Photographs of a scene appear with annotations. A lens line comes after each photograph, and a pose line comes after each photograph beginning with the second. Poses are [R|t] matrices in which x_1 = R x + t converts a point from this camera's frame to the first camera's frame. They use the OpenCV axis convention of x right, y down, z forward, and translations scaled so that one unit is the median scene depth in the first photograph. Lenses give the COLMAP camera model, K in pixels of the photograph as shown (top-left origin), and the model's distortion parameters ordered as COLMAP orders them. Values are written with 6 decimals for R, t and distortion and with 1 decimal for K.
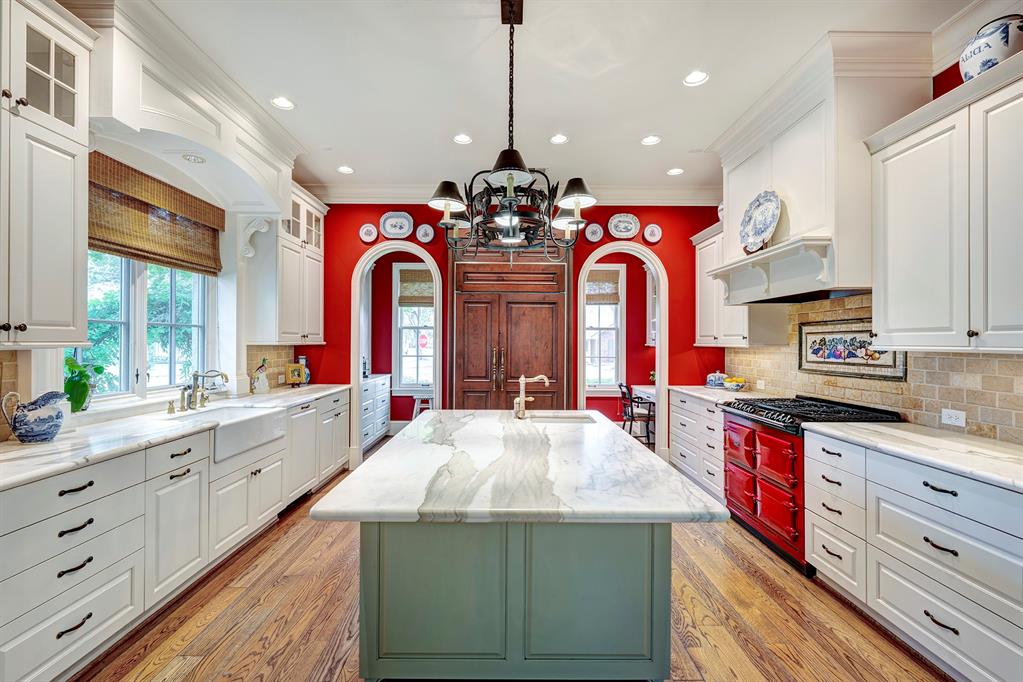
lens RADIAL K [[433.0, 0, 503.7], [0, 433.0, 340.4], [0, 0, 1]] dist [-0.001826, 0.000439]
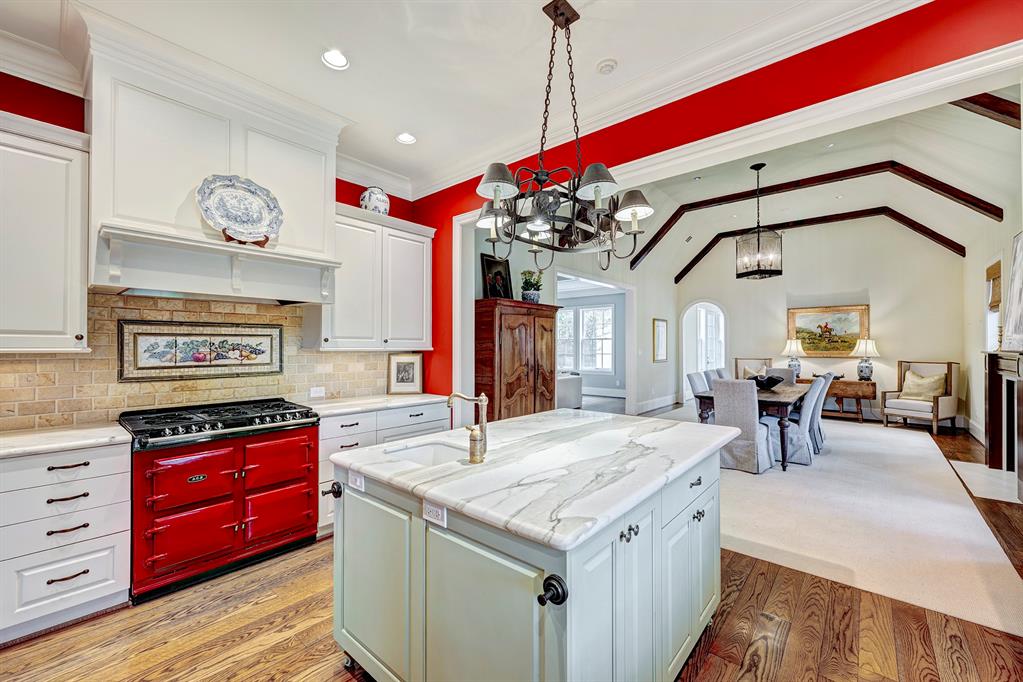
lens RADIAL K [[414.0, 0, 503.7], [0, 414.0, 342.5], [0, 0, 1]] dist [-0.005975, -0.000013]
pose [[-0.758881, 0.012156, 0.651116, -0.356763], [0.001680, 0.999859, -0.016709, 0.015591], [-0.651227, -0.011586, -0.758795, 1.253442]]
